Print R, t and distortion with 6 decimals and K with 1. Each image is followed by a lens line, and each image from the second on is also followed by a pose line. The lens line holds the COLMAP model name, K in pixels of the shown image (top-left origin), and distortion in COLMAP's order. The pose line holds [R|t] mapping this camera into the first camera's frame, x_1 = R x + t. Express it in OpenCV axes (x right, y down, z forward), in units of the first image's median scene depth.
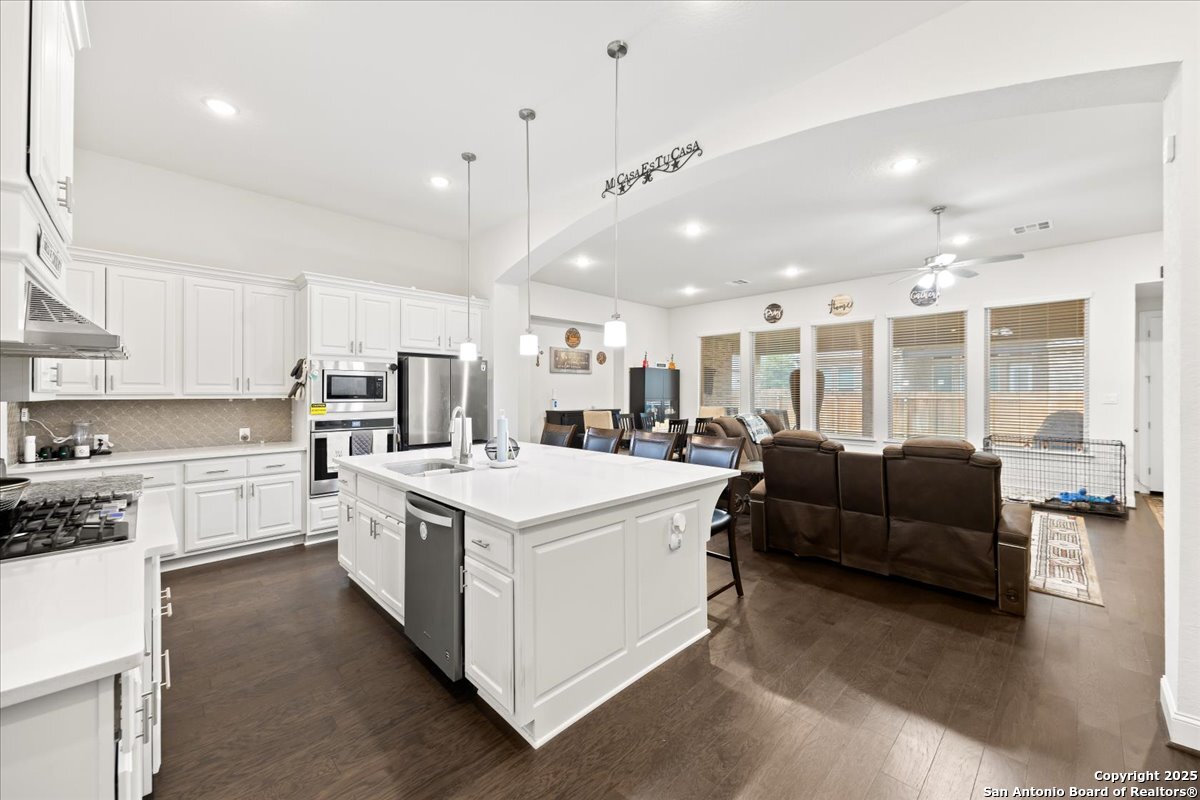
lens RADIAL K [[470.1, 0, 598.4], [0, 470.1, 392.7], [0, 0, 1]] dist [0.020545, -0.001922]
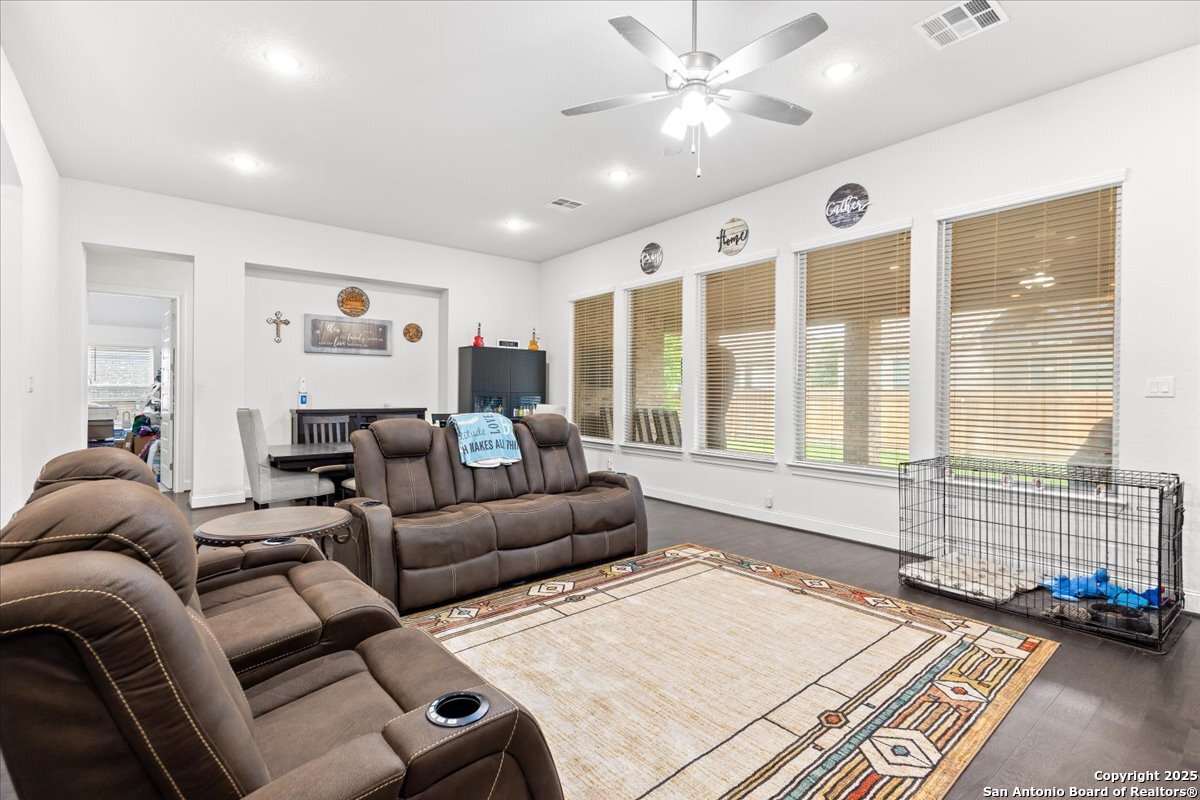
lens RADIAL K [[540.0, 0, 602.2], [0, 540.0, 399.0], [0, 0, 1]] dist [0.003525, 0.000103]
pose [[0.994080, 0.004233, -0.108565, 0.768614], [-0.003264, 0.999953, 0.009100, 0.029044], [0.108599, -0.008692, 0.994048, 0.538027]]
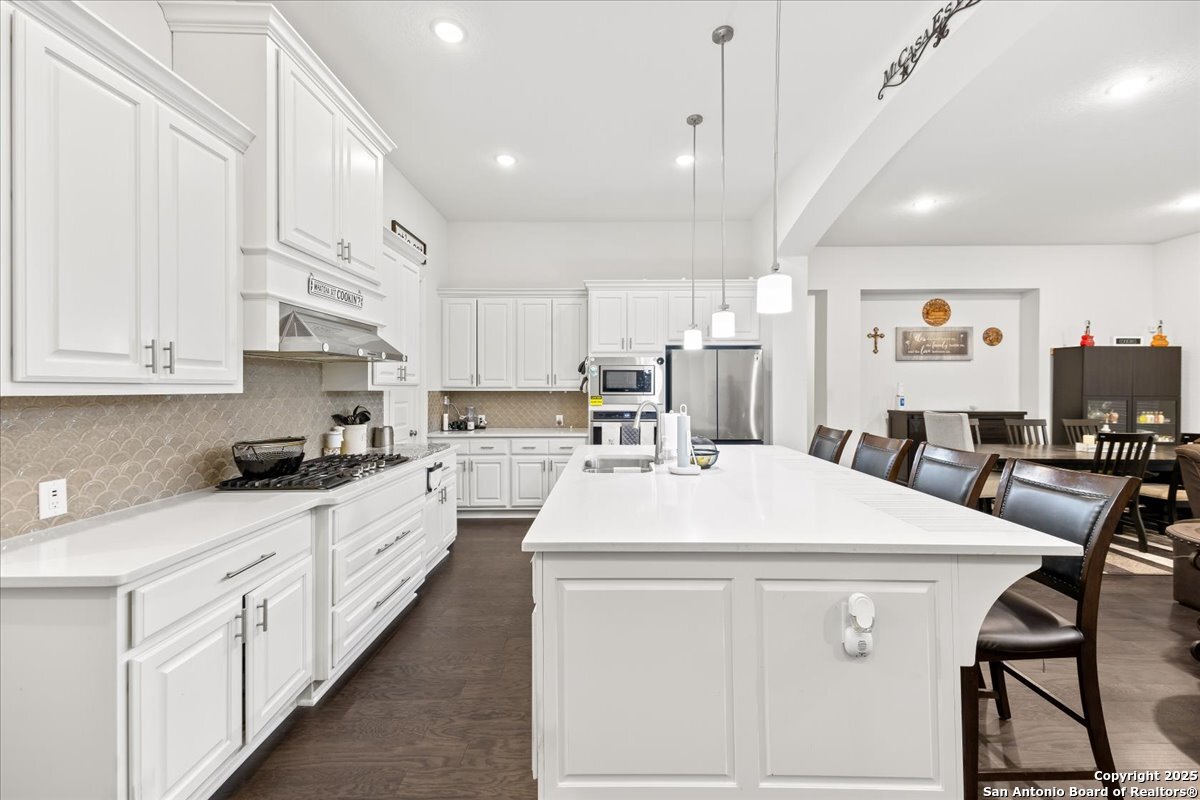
lens RADIAL K [[470.1, 0, 604.4], [0, 470.1, 390.0], [0, 0, 1]] dist [0.020545, -0.001922]
pose [[0.709452, 0.003501, -0.704745, 0.201862], [-0.000716, 0.999991, 0.004247, 0.004280], [0.704753, -0.002508, 0.709448, 0.215646]]
